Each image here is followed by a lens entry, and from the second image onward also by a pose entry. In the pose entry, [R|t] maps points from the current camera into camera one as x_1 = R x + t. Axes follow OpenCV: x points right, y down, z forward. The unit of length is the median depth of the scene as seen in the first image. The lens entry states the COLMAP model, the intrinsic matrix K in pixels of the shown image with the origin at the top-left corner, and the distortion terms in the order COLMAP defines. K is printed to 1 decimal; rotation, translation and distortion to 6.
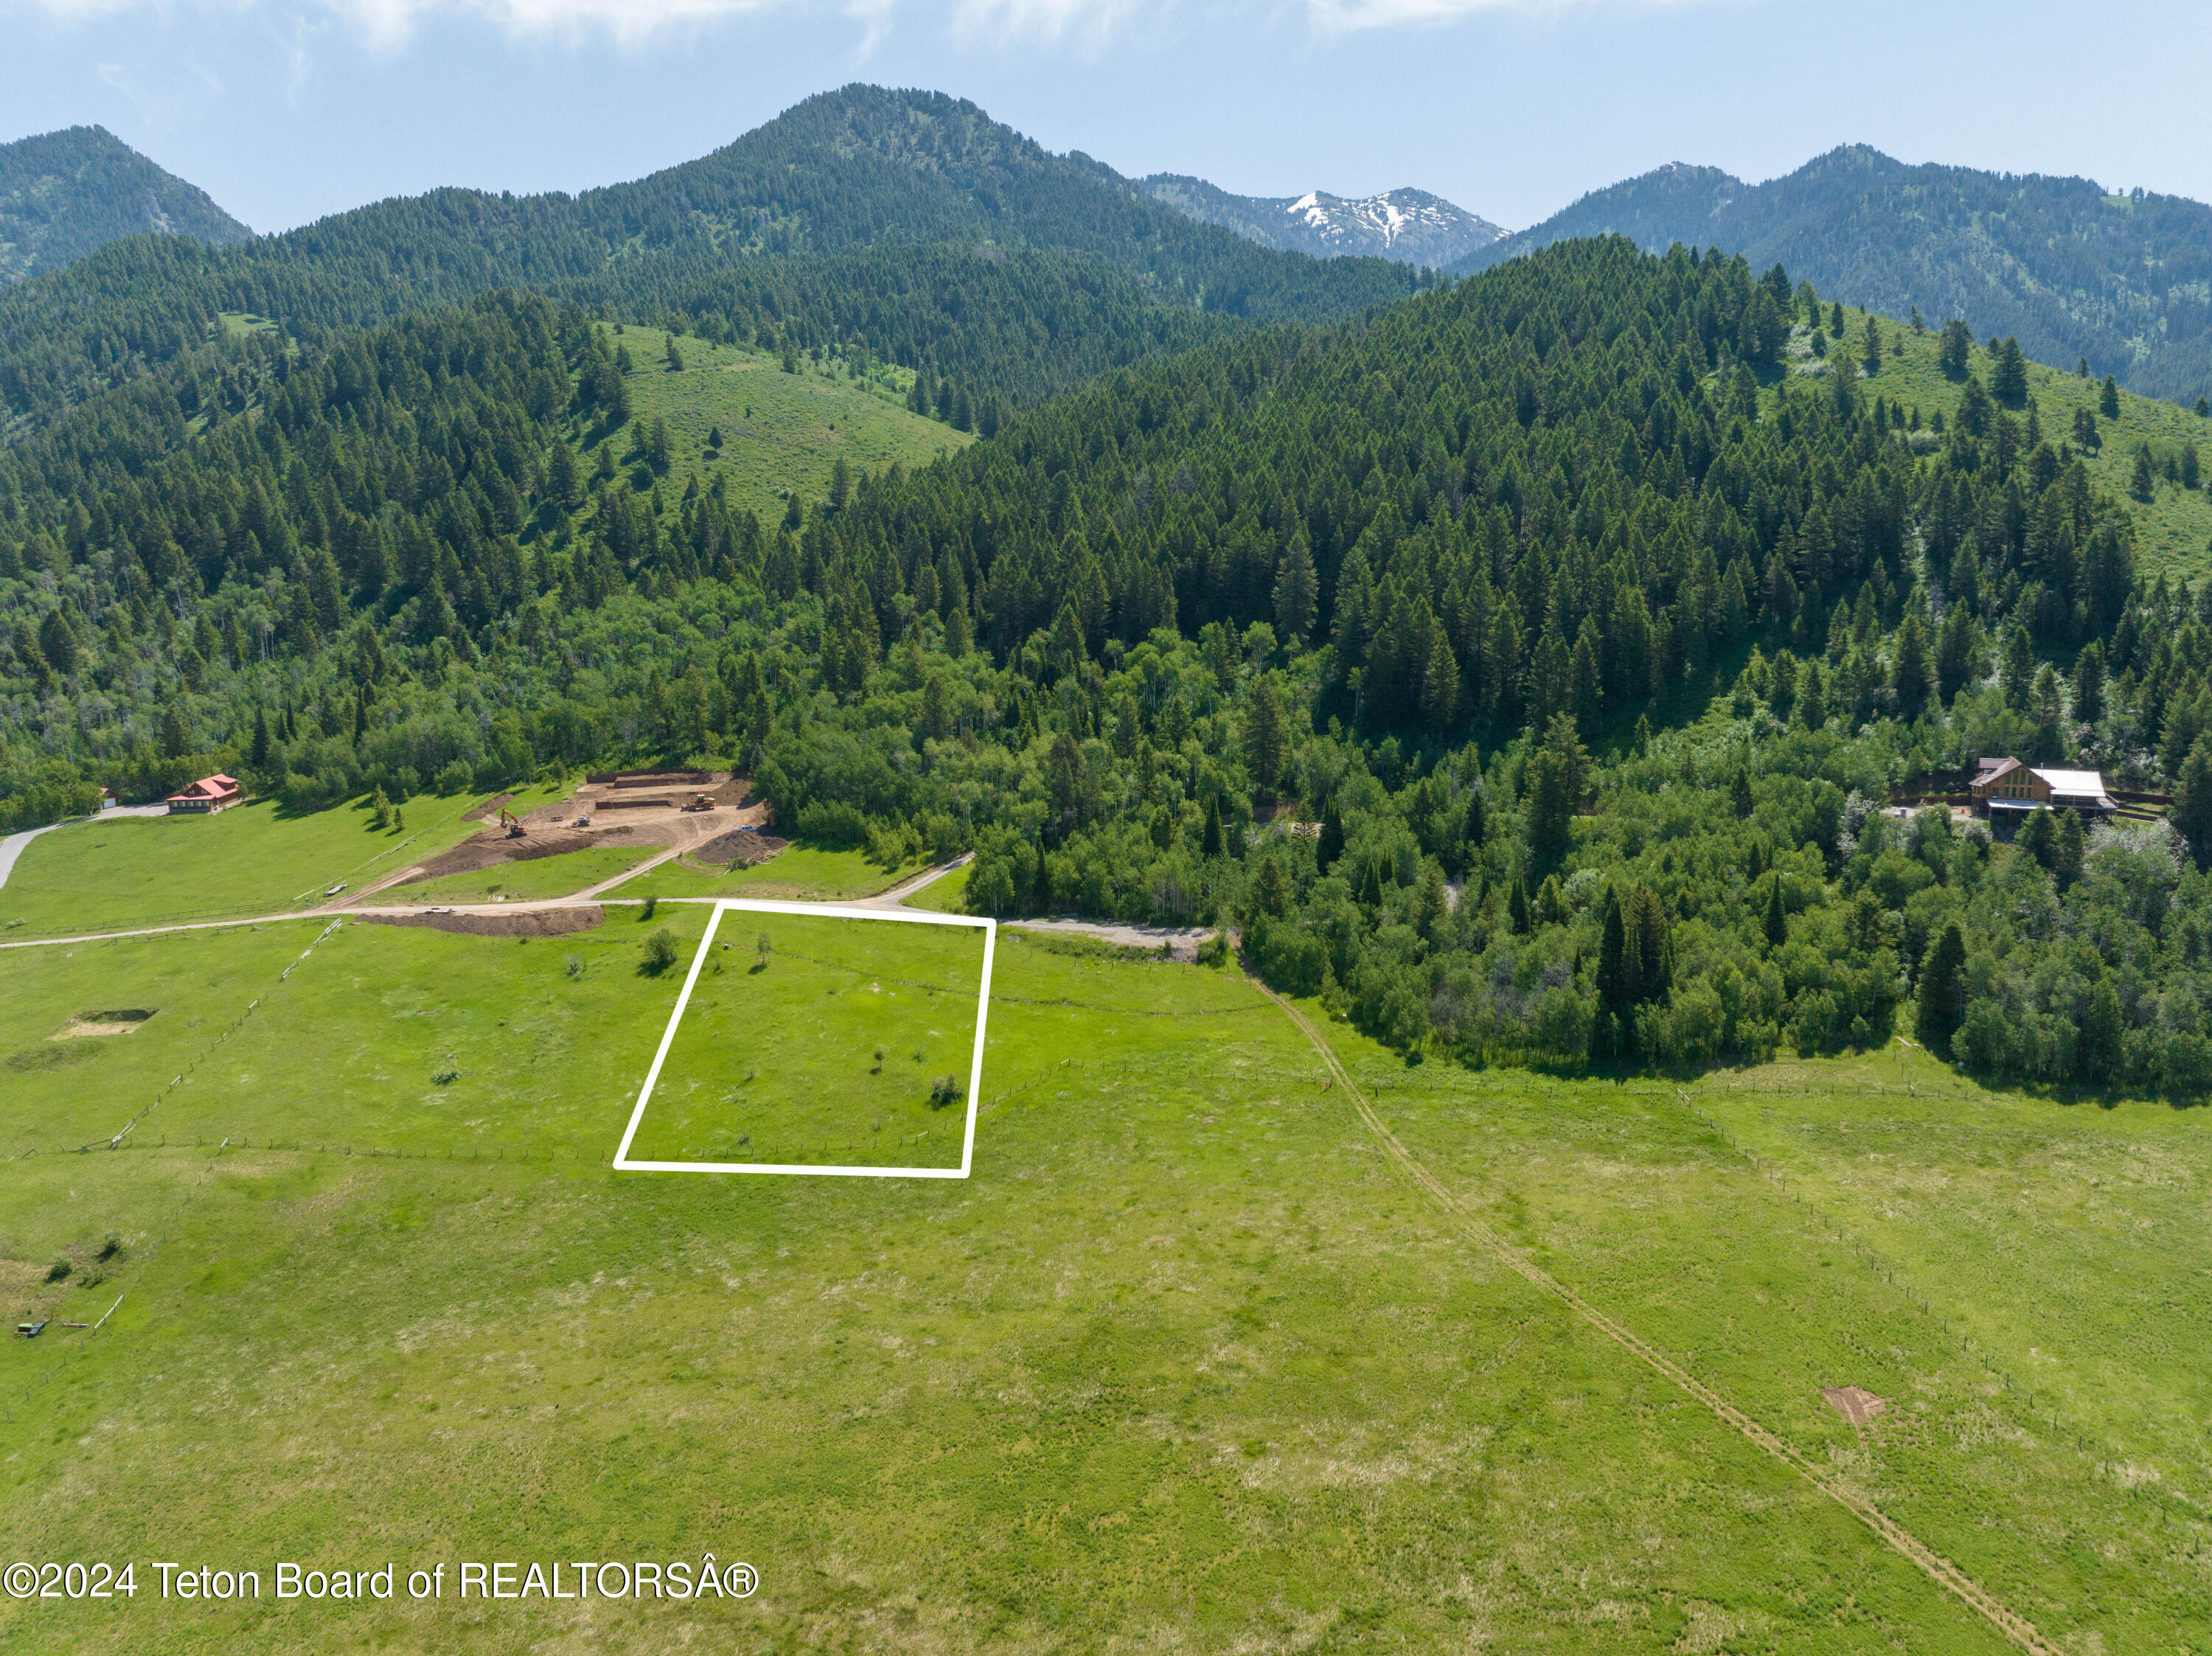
lens RADIAL K [[1548.1, 0, 1118.0], [0, 1548.1, 828.3], [0, 0, 1]] dist [-0.043533, 0.016210]
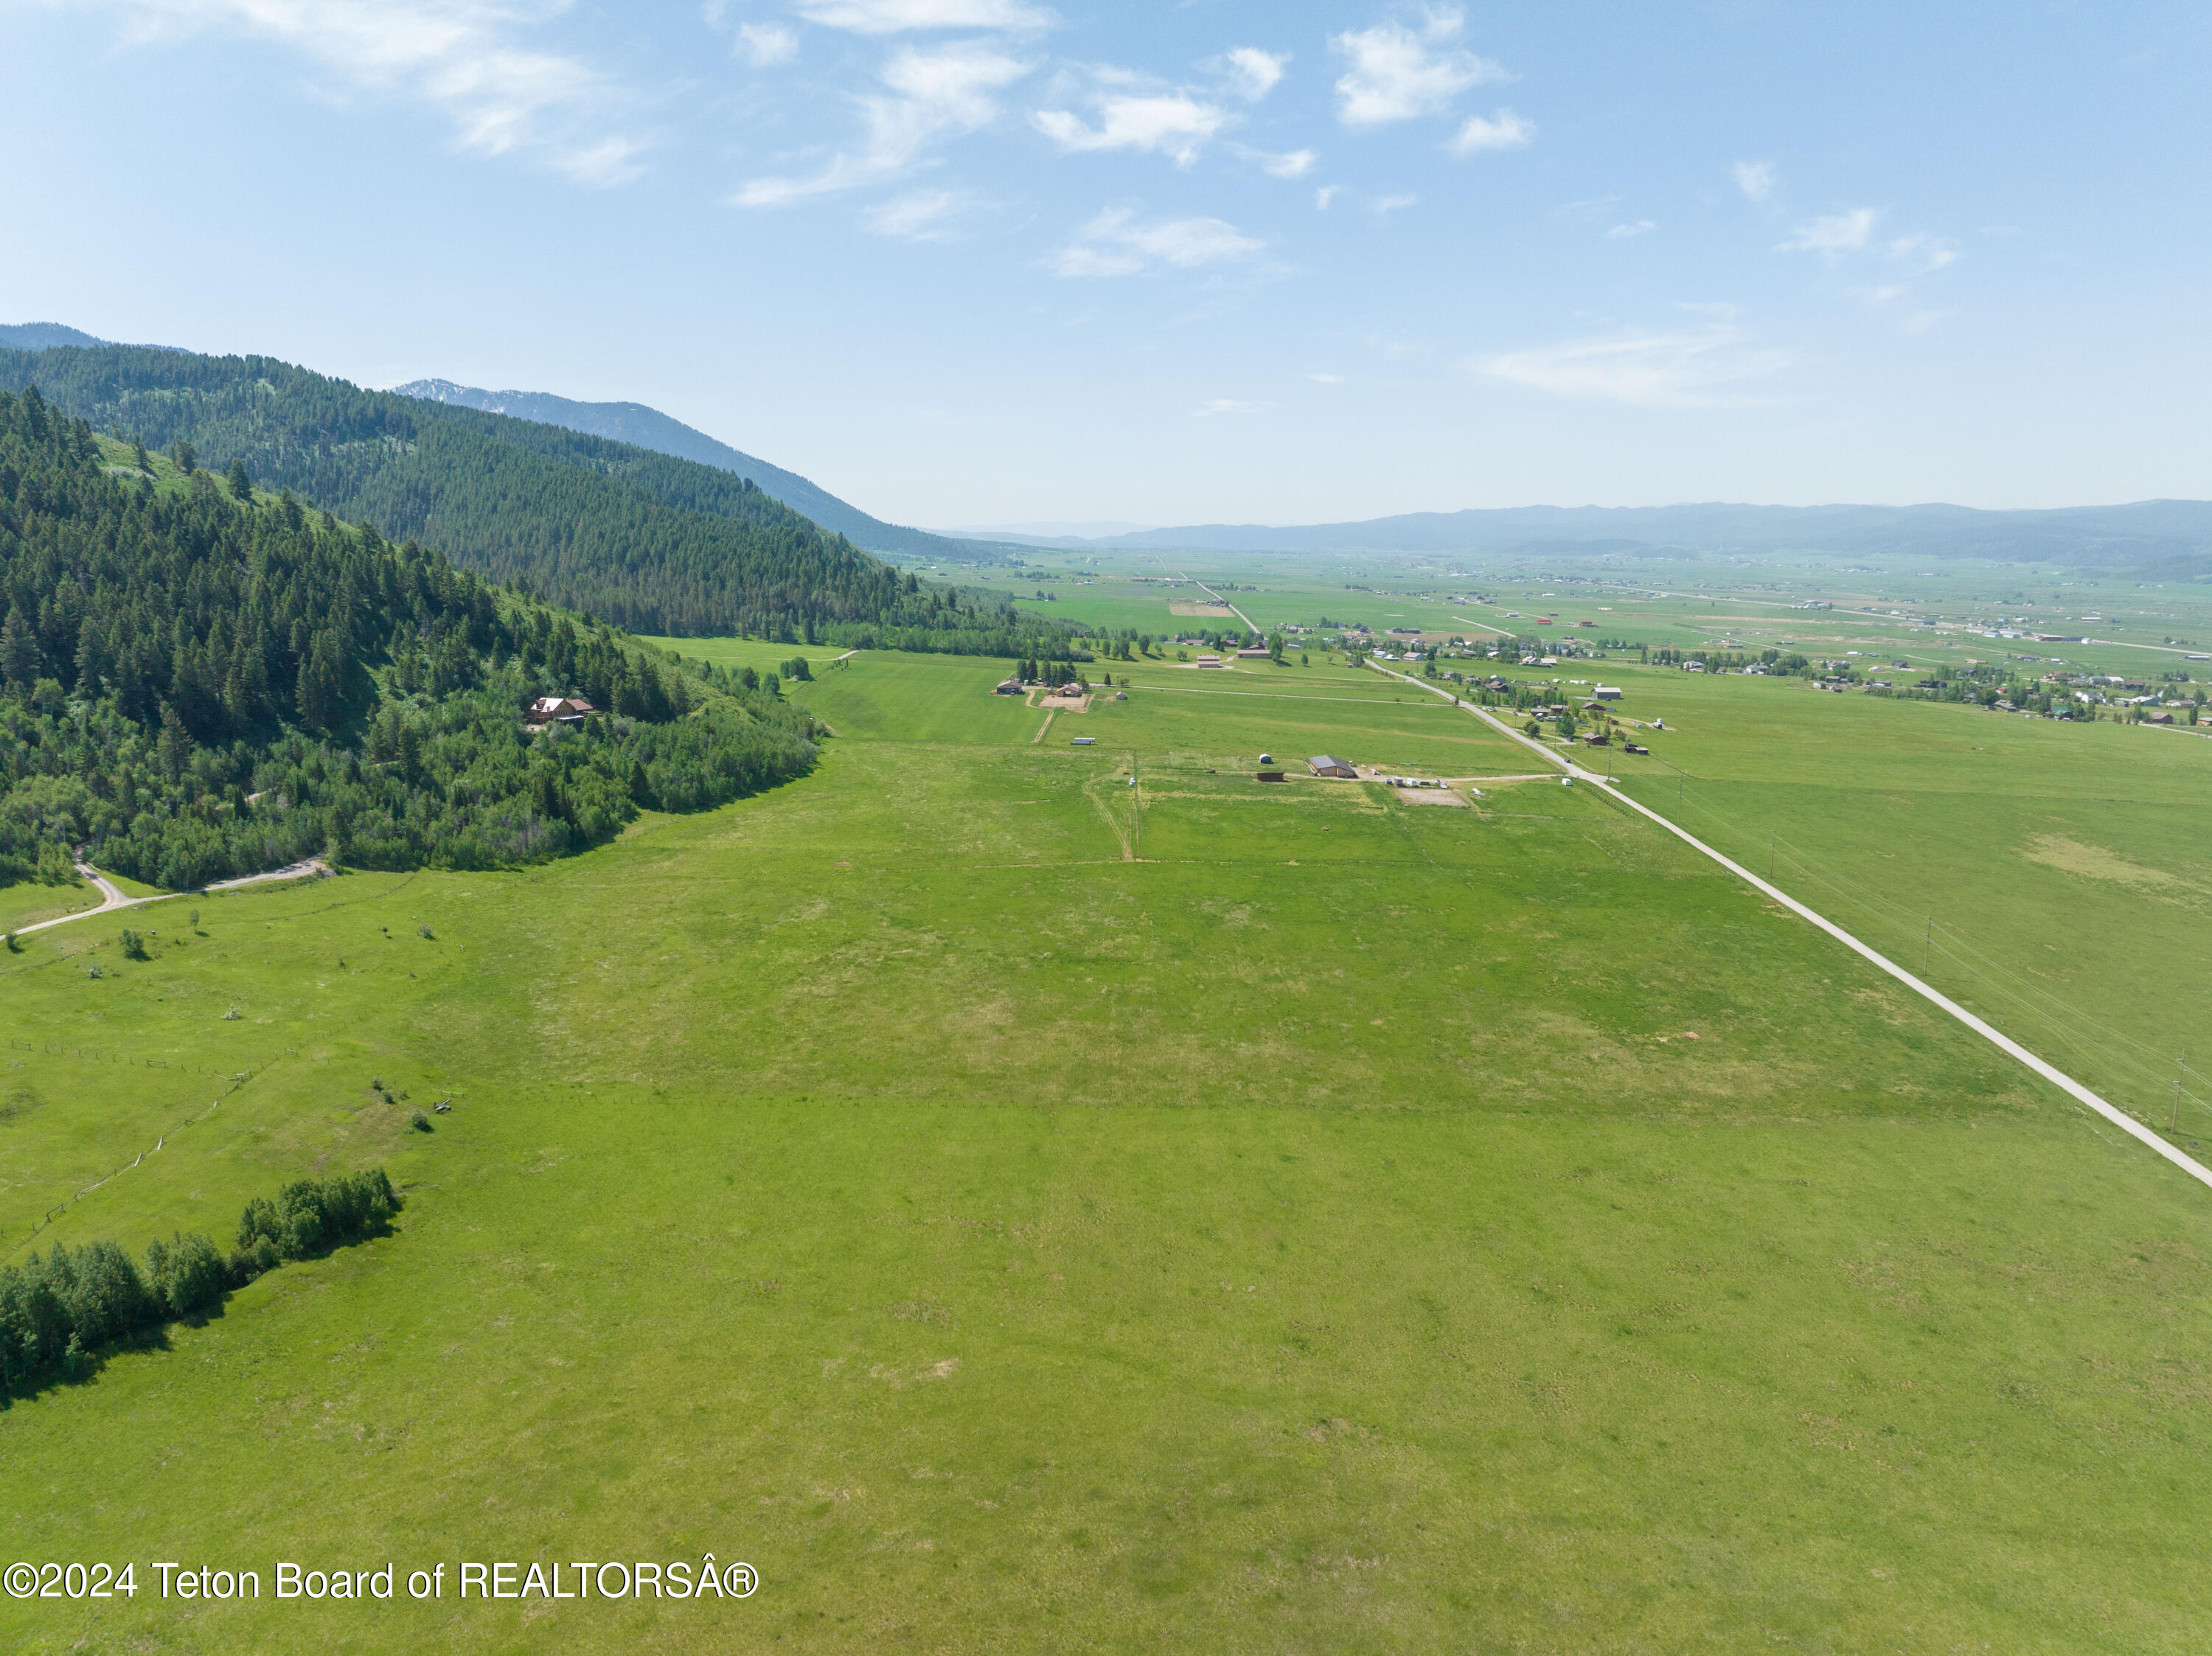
lens RADIAL K [[1548.1, 0, 1118.0], [0, 1548.1, 828.3], [0, 0, 1]] dist [-0.043533, 0.016210]
pose [[0.089557, -0.182893, 0.979045, -1.346134], [0.183724, 0.969160, 0.164241, -0.069221], [-0.978890, 0.165165, 0.120397, -0.004460]]
